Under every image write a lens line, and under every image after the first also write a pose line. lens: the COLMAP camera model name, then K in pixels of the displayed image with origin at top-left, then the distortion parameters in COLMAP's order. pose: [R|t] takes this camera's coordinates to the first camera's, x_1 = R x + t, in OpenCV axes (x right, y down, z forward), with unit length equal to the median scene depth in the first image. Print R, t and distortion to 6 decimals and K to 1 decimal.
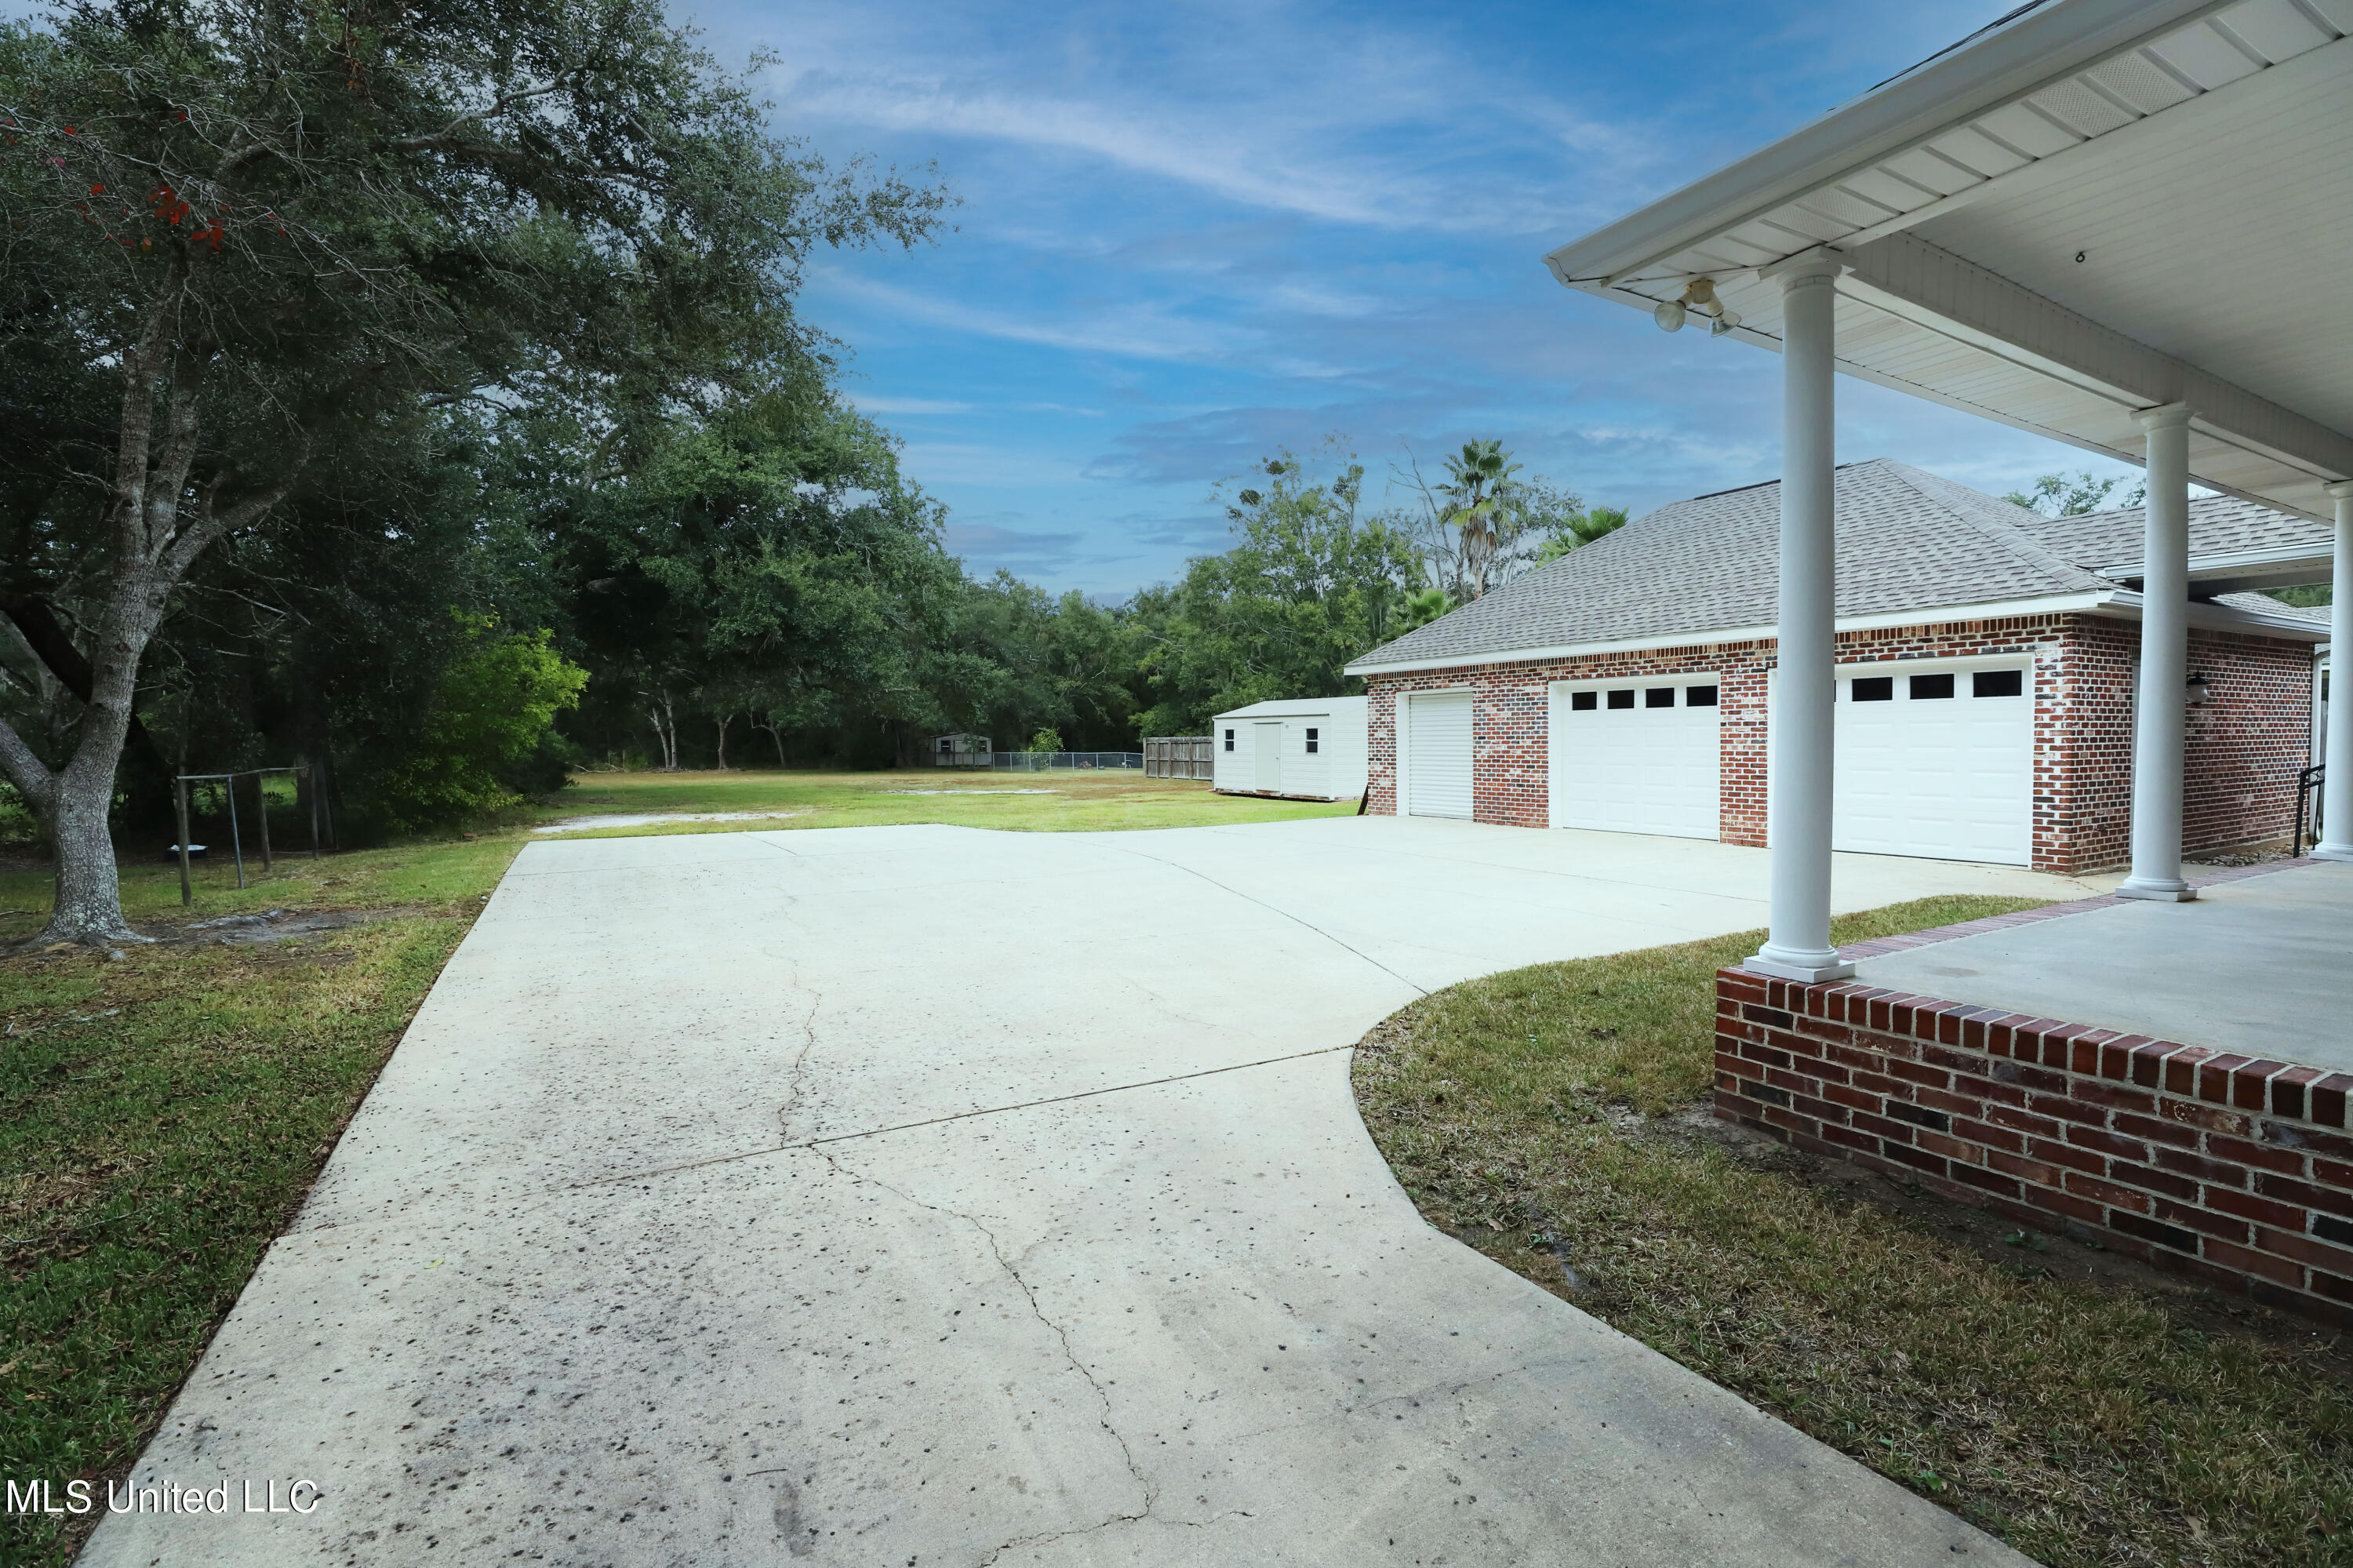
lens RADIAL K [[1072.8, 0, 1189.9], [0, 1072.8, 780.8], [0, 0, 1]] dist [-0.047179, 0.014344]
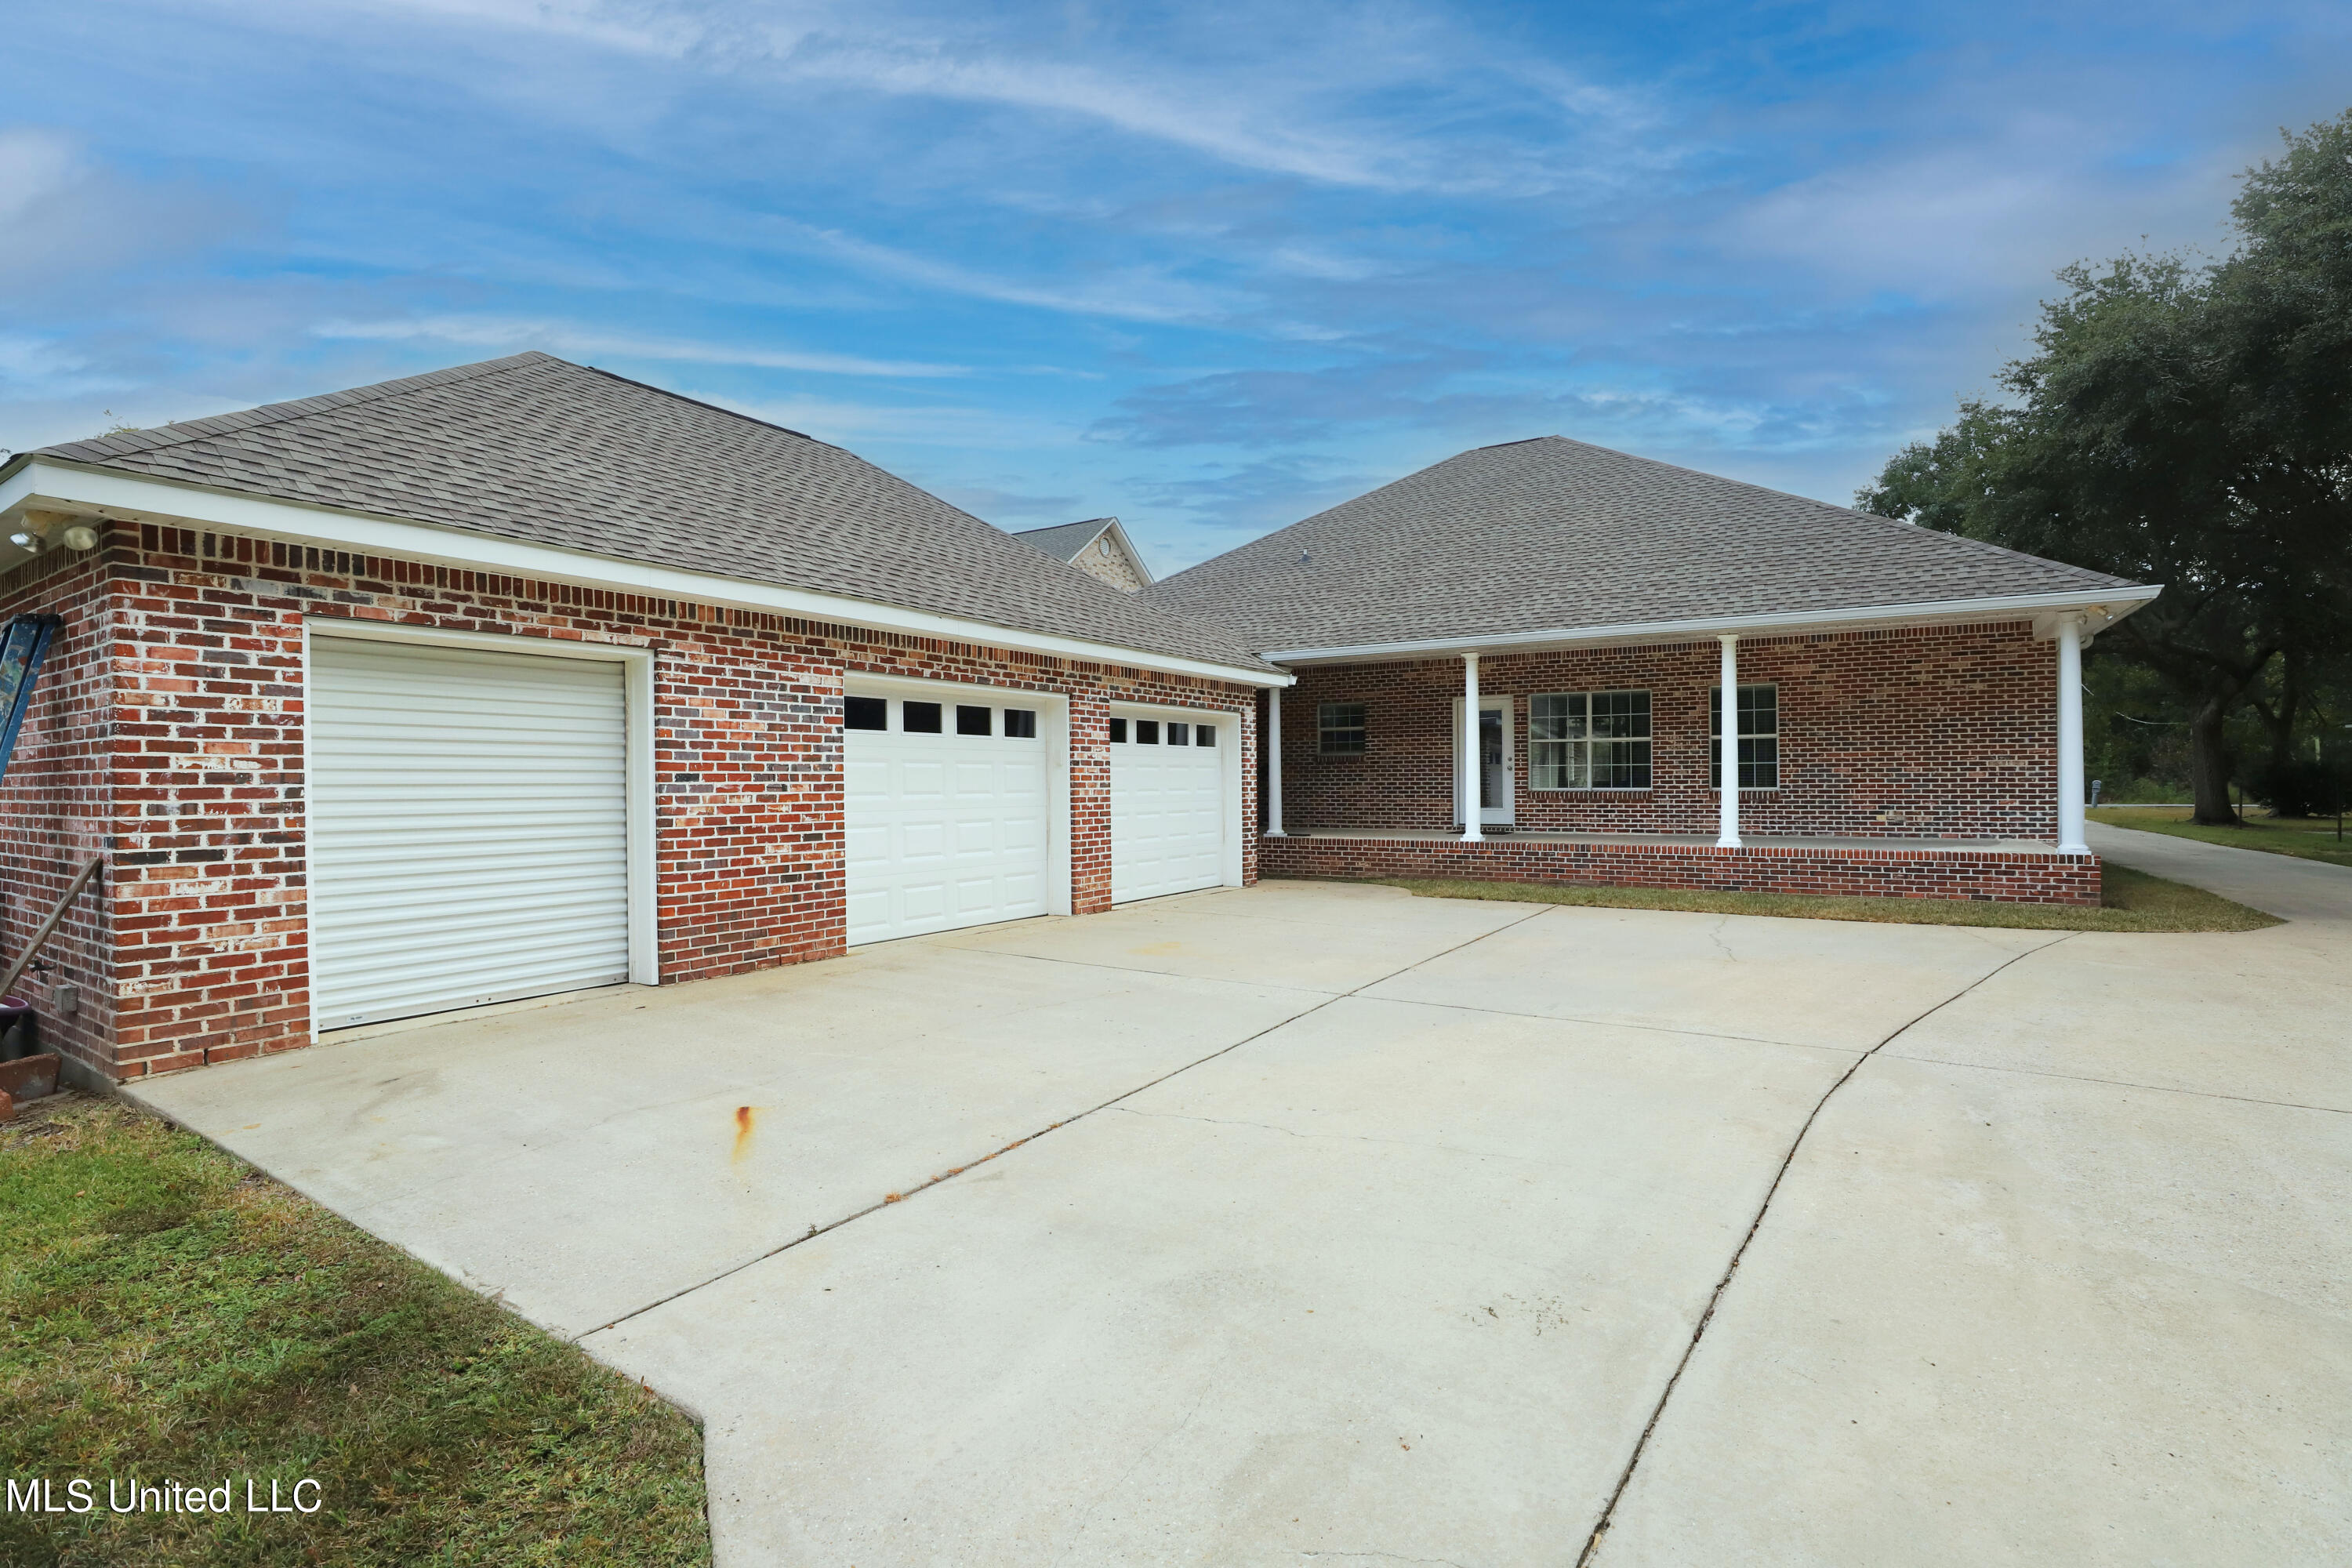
lens RADIAL K [[1072.3, 0, 1189.4], [0, 1072.3, 780.8], [0, 0, 1]] dist [-0.047179, 0.014344]
pose [[-0.462947, -0.014794, 0.886262, -0.185862], [0.015877, 0.999562, 0.024979, -0.046136], [-0.886243, 0.025635, -0.462510, 1.014200]]
